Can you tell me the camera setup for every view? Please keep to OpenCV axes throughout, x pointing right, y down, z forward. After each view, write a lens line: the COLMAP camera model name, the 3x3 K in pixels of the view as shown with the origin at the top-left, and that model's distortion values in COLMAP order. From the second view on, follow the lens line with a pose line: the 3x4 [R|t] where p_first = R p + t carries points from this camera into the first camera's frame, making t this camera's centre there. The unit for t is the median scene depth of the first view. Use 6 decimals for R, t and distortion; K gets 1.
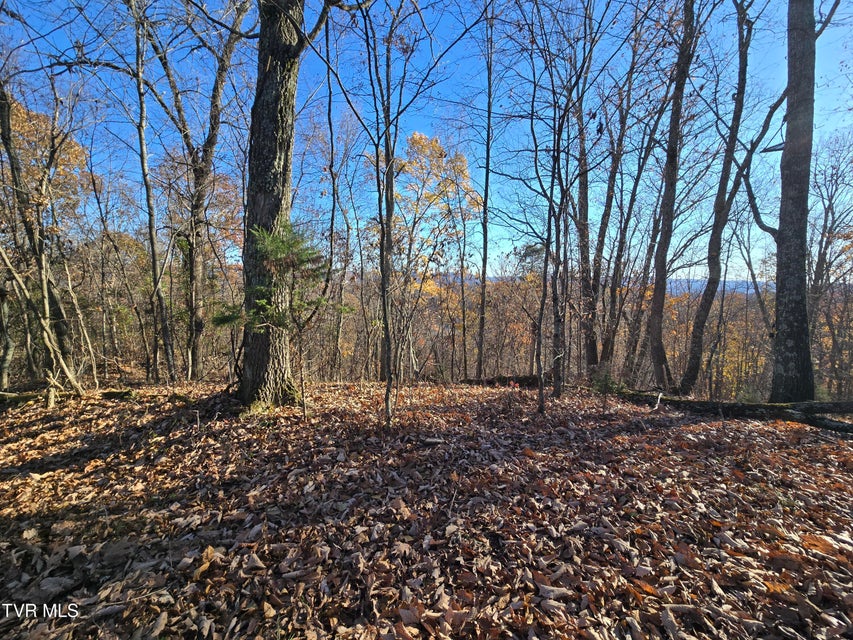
lens RADIAL K [[347.1, 0, 424.3], [0, 347.1, 317.9], [0, 0, 1]] dist [0.003085, 0.000313]
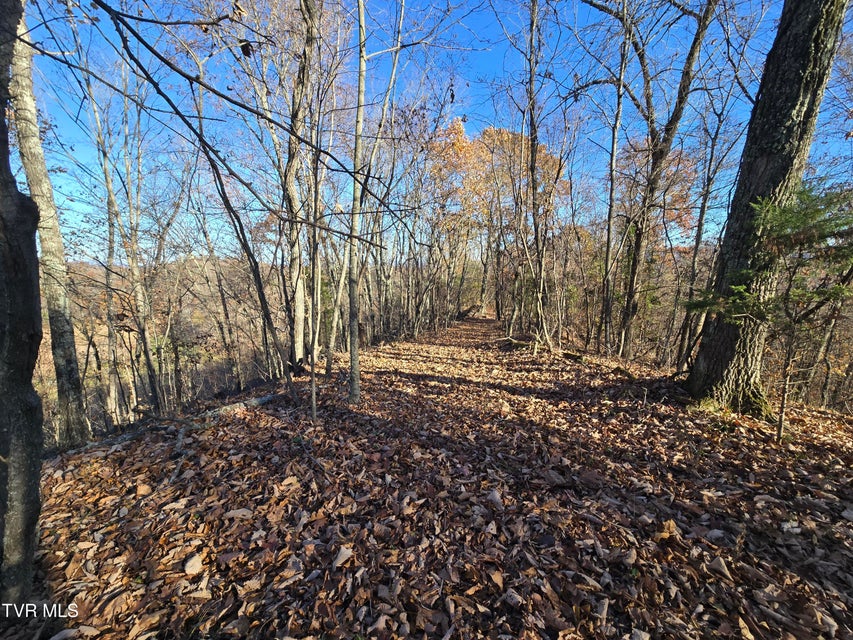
lens RADIAL K [[347.1, 0, 426.1], [0, 347.1, 318.4], [0, 0, 1]] dist [0.003085, 0.000313]
pose [[0.472537, 0.125058, -0.872393, -0.074533], [-0.085233, 0.991726, 0.095997, 0.011650], [0.877179, 0.028995, 0.479286, -0.092239]]
